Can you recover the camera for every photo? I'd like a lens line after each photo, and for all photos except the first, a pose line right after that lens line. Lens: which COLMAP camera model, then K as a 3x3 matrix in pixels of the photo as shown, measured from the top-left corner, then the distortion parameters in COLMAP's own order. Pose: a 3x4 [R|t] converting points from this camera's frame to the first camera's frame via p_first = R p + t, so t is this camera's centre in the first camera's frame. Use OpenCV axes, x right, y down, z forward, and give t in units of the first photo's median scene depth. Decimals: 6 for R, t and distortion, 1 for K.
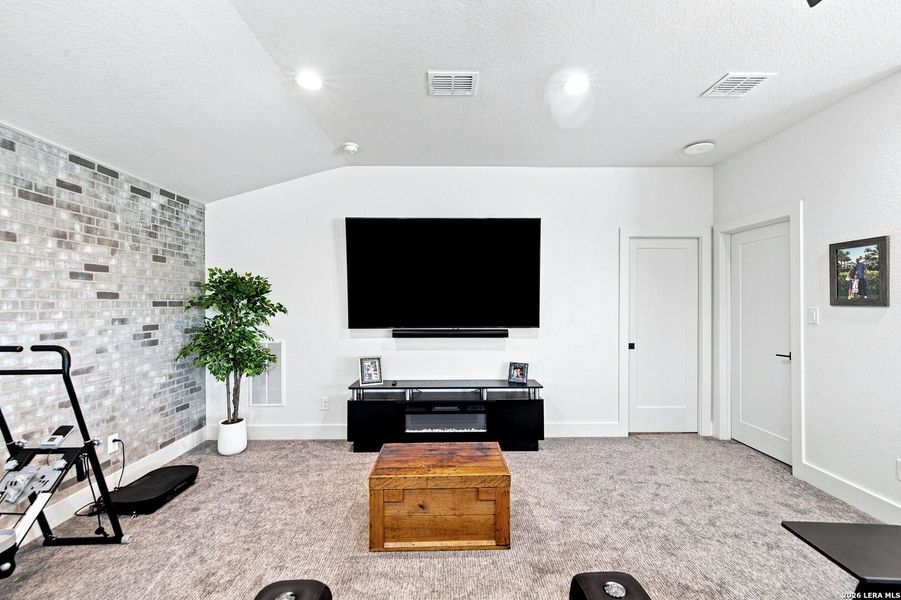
lens RADIAL K [[405.0, 0, 450.5], [0, 405.0, 300.0], [0, 0, 1]] dist [0.015803, -0.000007]
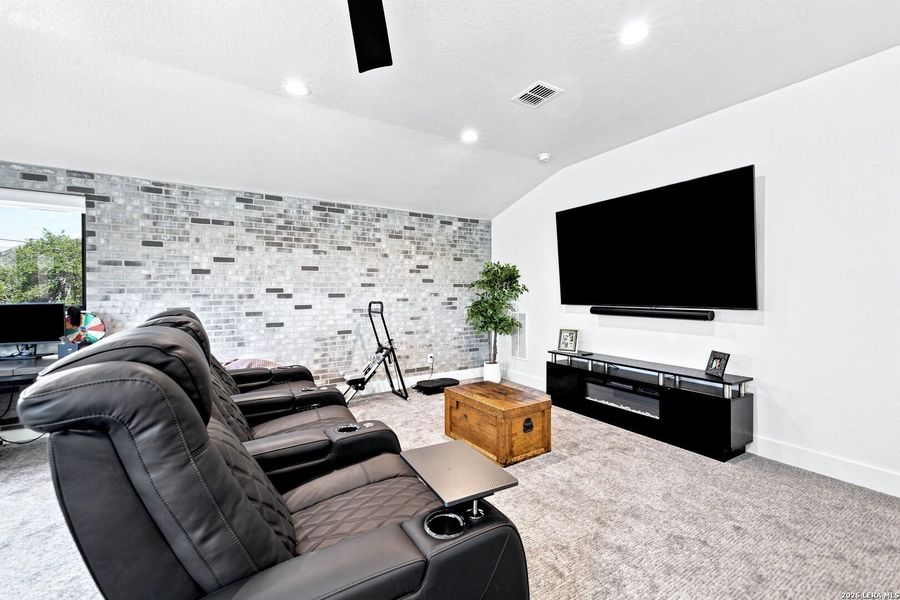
lens RADIAL K [[404.5, 0, 450.0], [0, 404.5, 300.0], [0, 0, 1]] dist [0.015803, -0.000007]
pose [[0.470481, 0.012448, -0.882322, 0.756376], [0.006440, 0.999825, 0.017540, 0.039373], [0.882387, -0.013934, 0.470318, 0.169870]]
